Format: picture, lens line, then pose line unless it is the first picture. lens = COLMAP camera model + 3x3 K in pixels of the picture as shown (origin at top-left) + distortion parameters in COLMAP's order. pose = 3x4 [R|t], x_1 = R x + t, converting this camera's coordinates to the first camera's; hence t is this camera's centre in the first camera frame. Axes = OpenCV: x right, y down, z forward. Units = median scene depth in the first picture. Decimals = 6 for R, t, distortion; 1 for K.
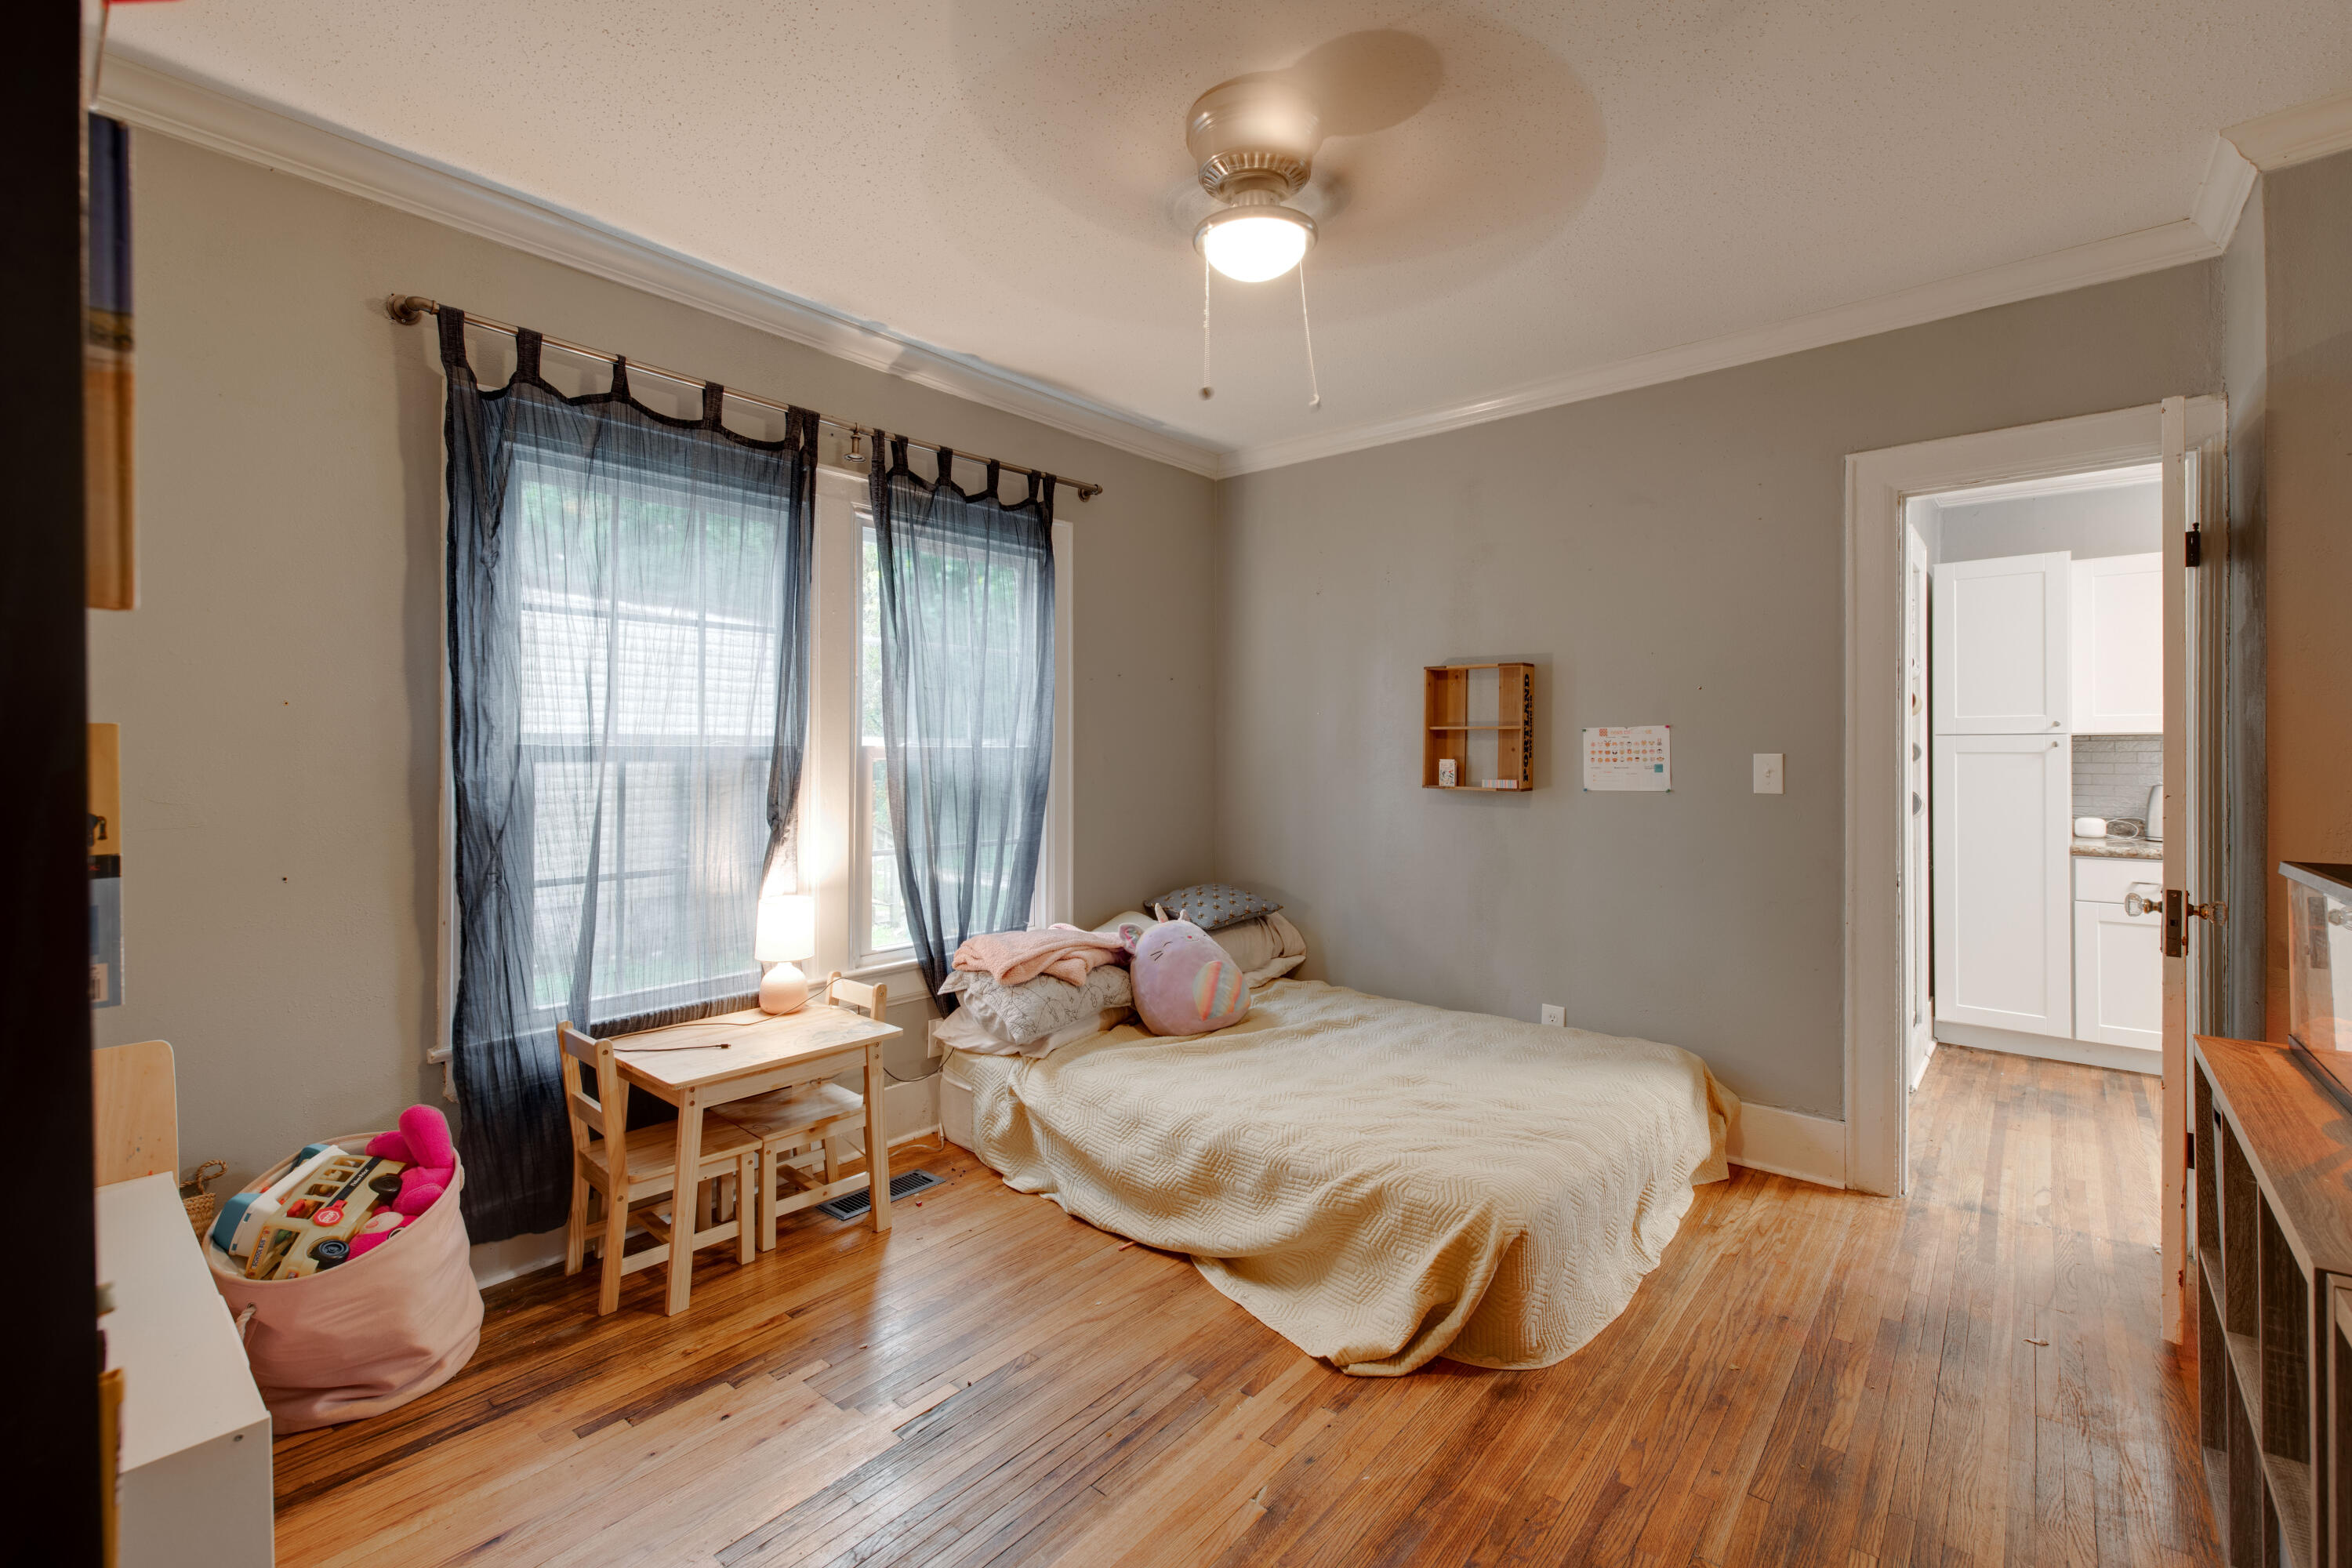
lens RADIAL K [[1019.4, 0, 1171.0], [0, 1019.4, 751.5], [0, 0, 1]] dist [0.009164, -0.006950]
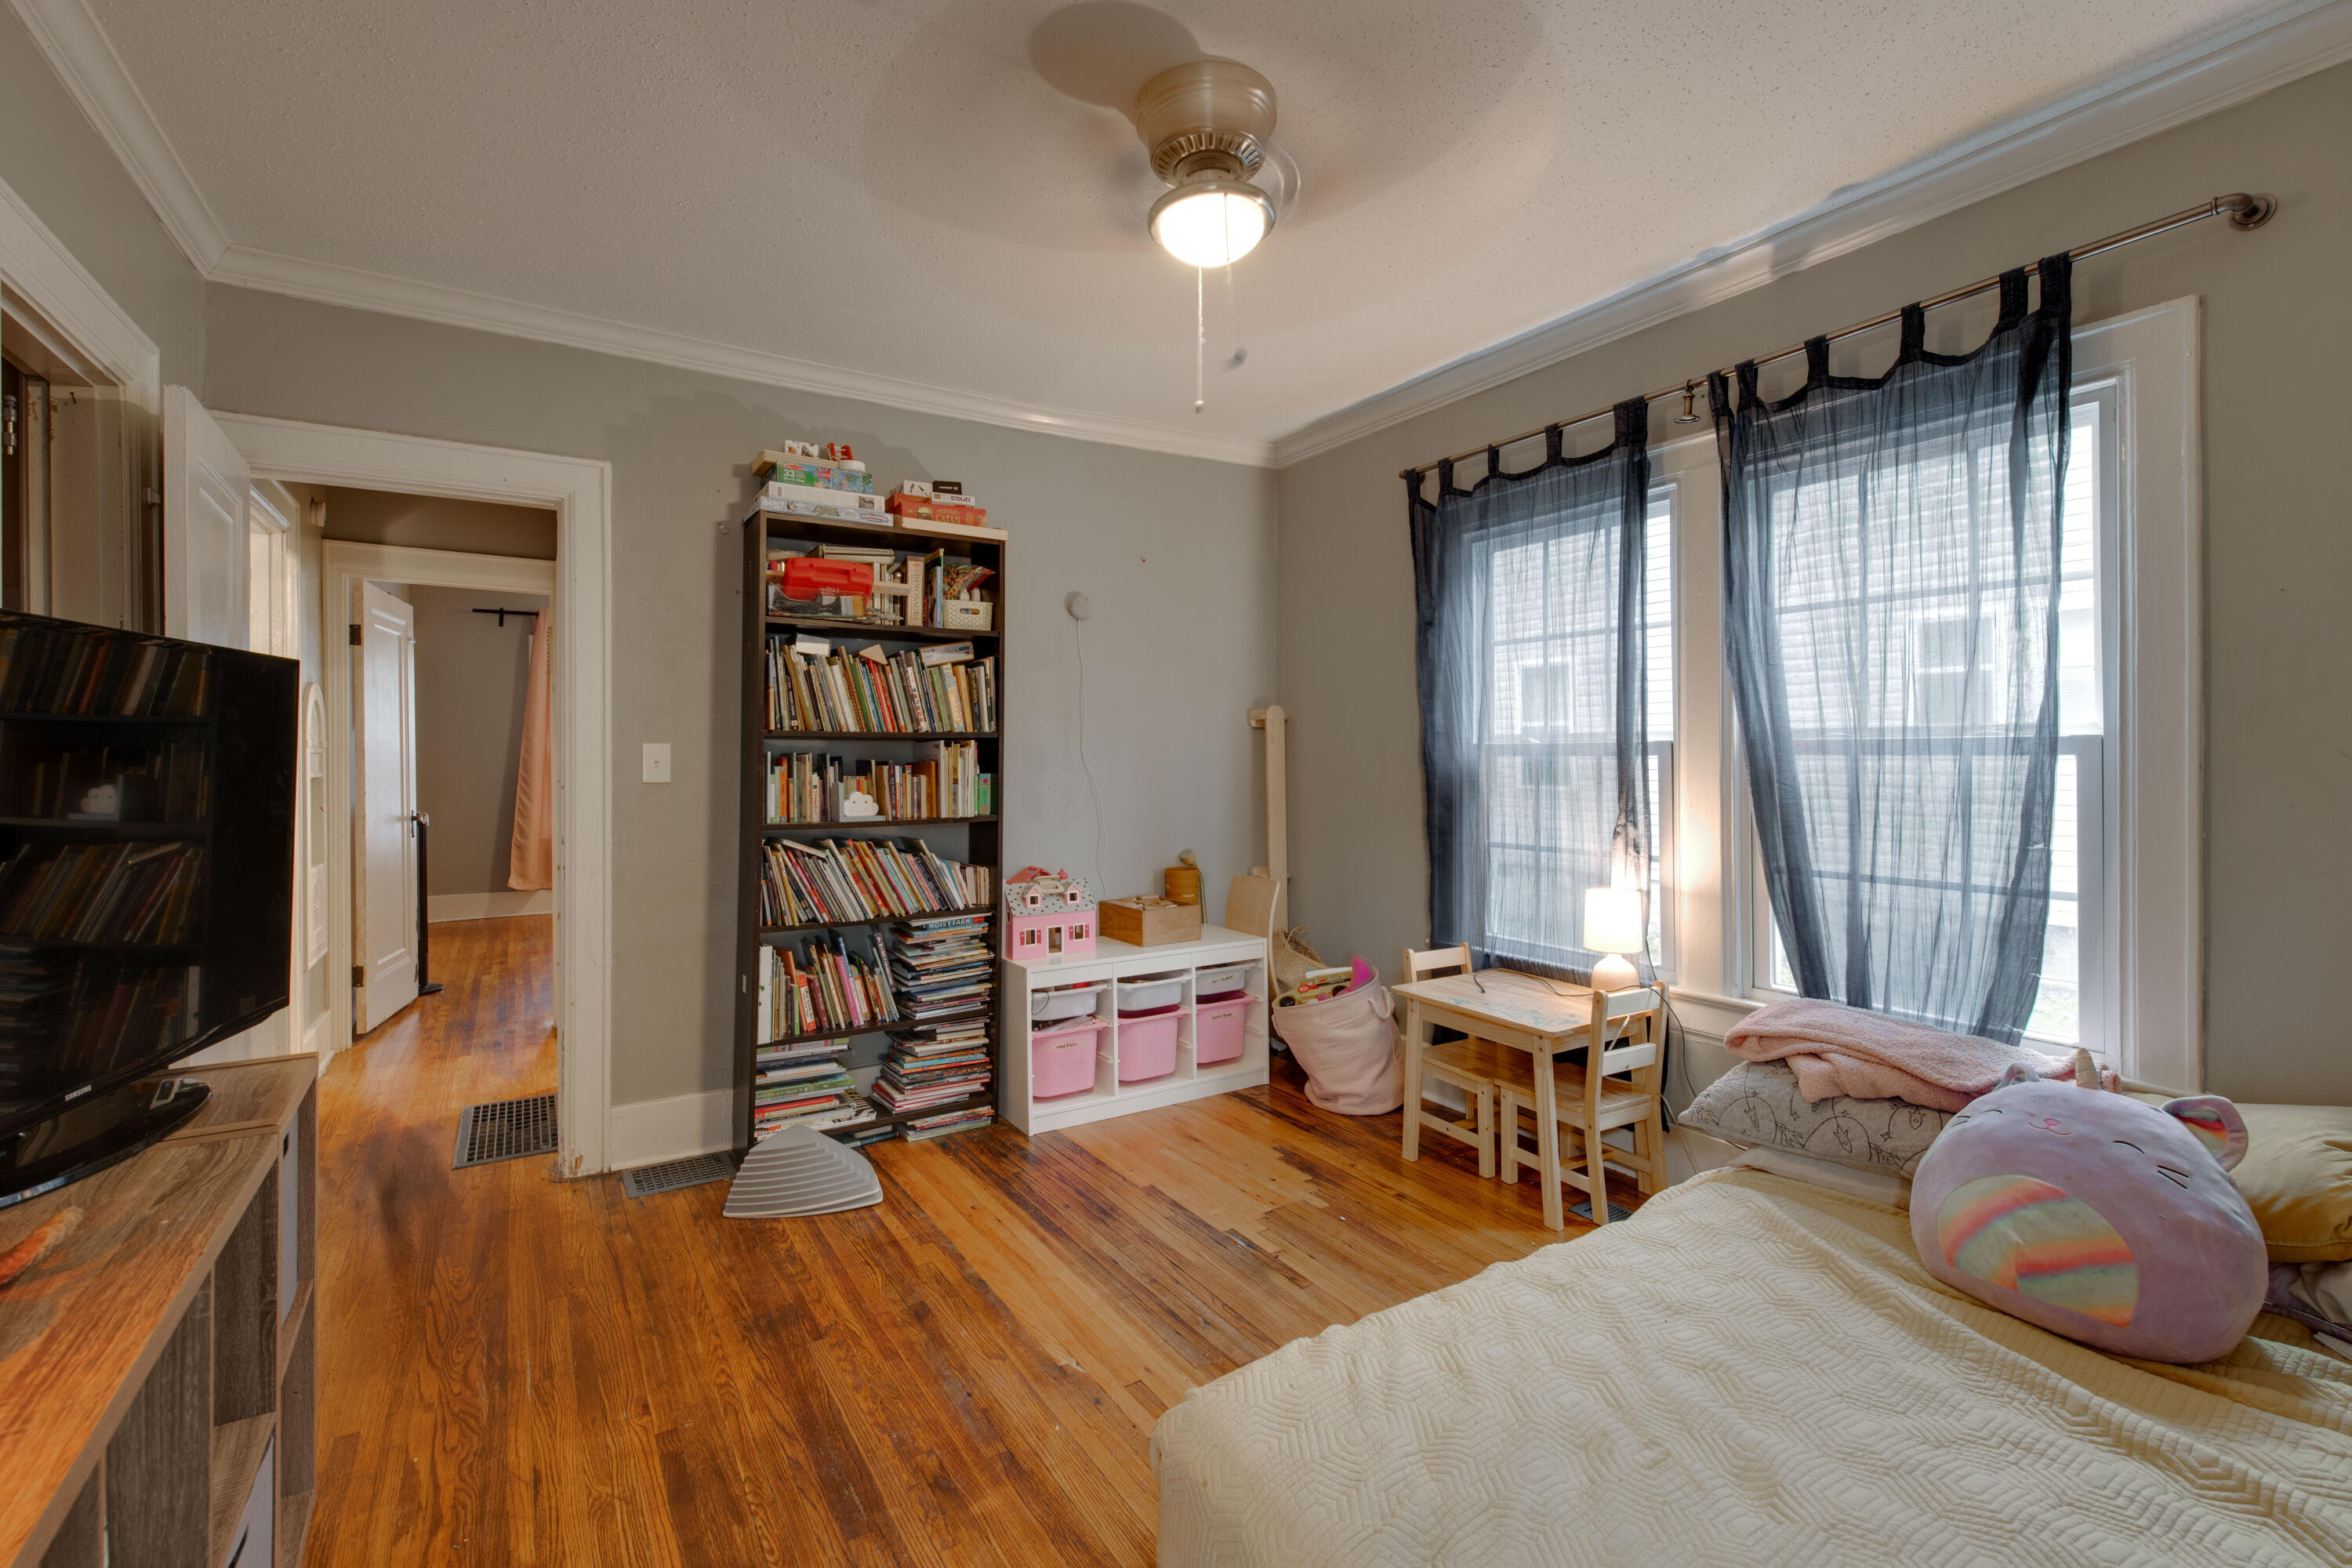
lens RADIAL K [[1019.4, 0, 1191.7], [0, 1019.4, 752.7], [0, 0, 1]] dist [0.009164, -0.006950]
pose [[-0.282081, -0.001467, -0.959390, 0.672919], [0.007549, 0.999964, -0.003749, 0.006484], [0.959361, -0.008300, -0.282060, 0.824433]]
